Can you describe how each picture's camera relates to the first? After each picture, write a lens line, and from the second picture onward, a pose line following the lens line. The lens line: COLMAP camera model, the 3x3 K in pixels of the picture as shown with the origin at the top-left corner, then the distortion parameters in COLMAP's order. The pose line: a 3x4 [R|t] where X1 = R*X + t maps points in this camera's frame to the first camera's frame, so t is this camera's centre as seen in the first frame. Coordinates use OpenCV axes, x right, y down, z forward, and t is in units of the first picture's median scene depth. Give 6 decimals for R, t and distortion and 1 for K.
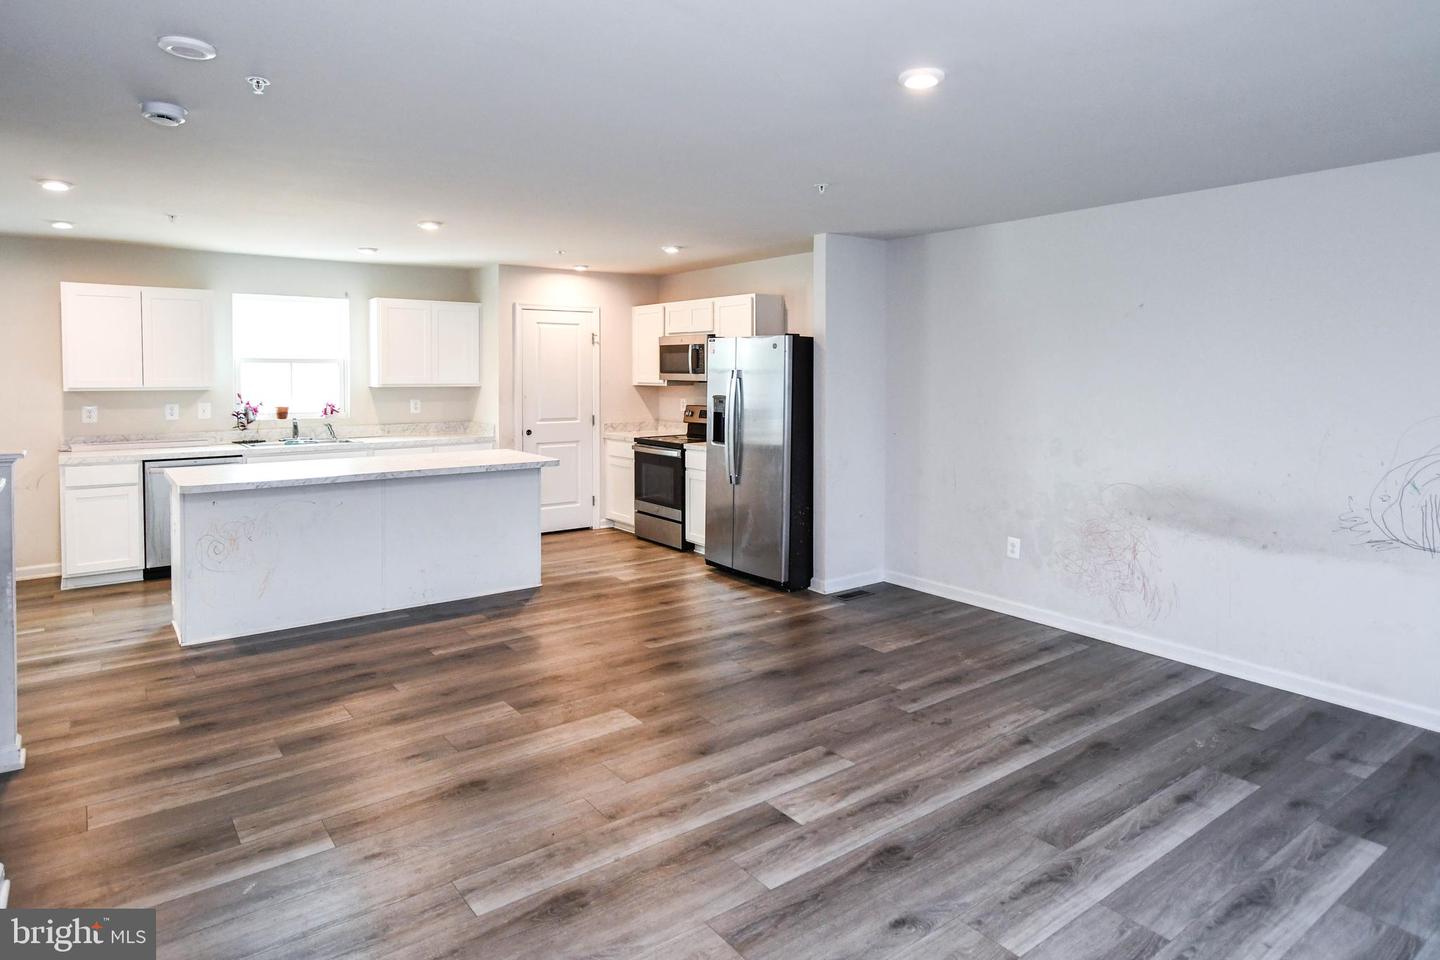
lens RADIAL K [[843.4, 0, 720.0], [0, 843.4, 480.0], [0, 0, 1]] dist [0.004284, 0.013029]
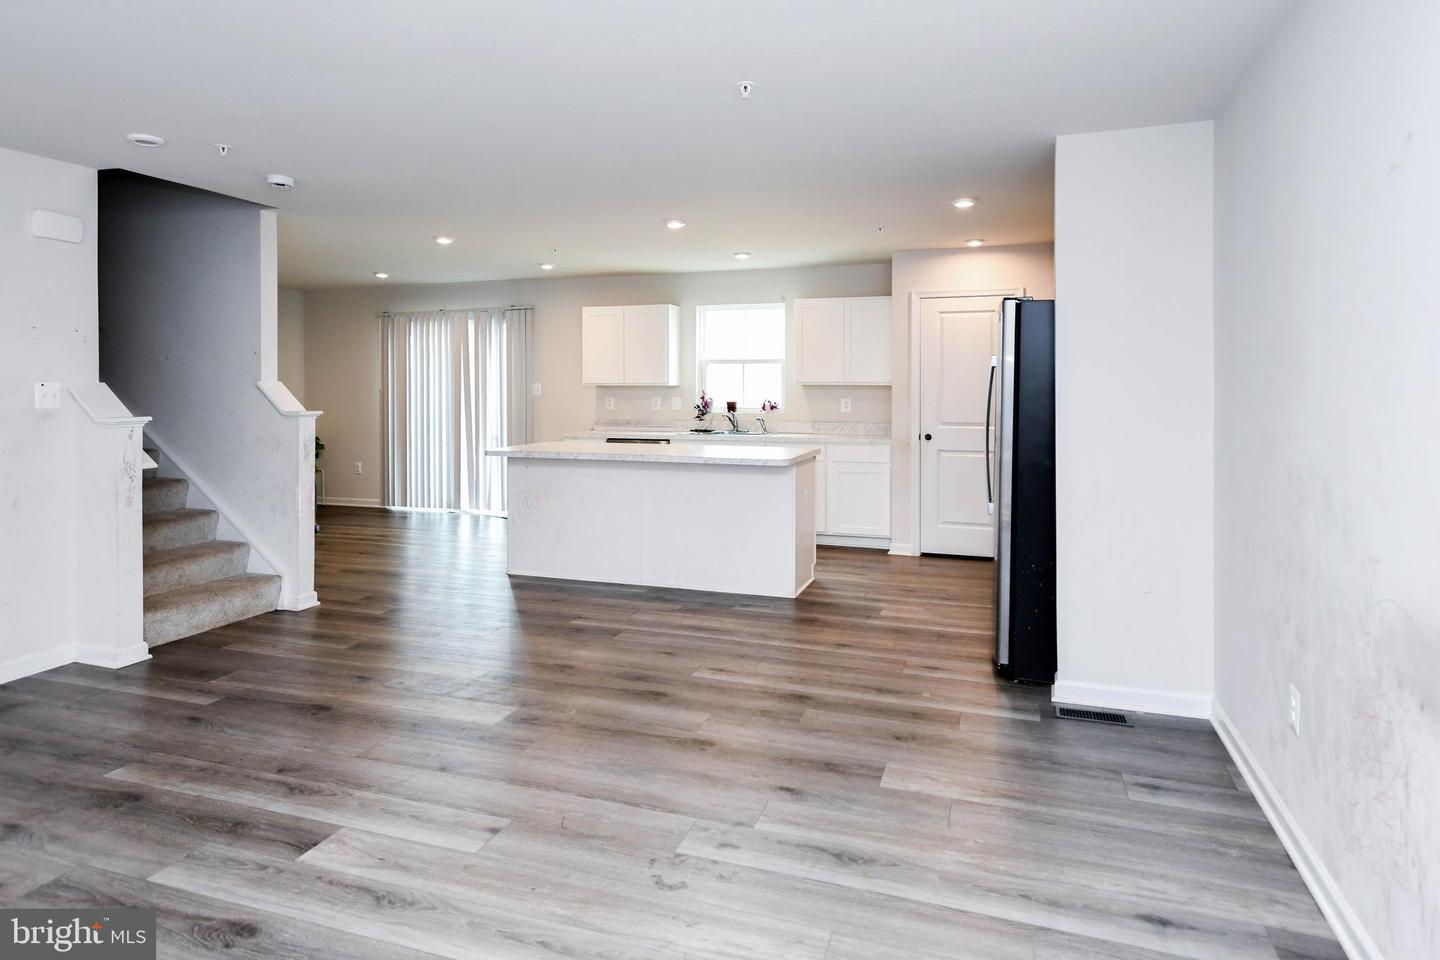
lens RADIAL K [[843.4, 0, 720.0], [0, 843.4, 480.0], [0, 0, 1]] dist [0.004284, 0.013029]
pose [[0.552772, 0.093684, -0.828050, 0.712684], [-0.108012, 0.993333, 0.040280, -0.042995], [0.826303, 0.067174, 0.559206, 0.590829]]
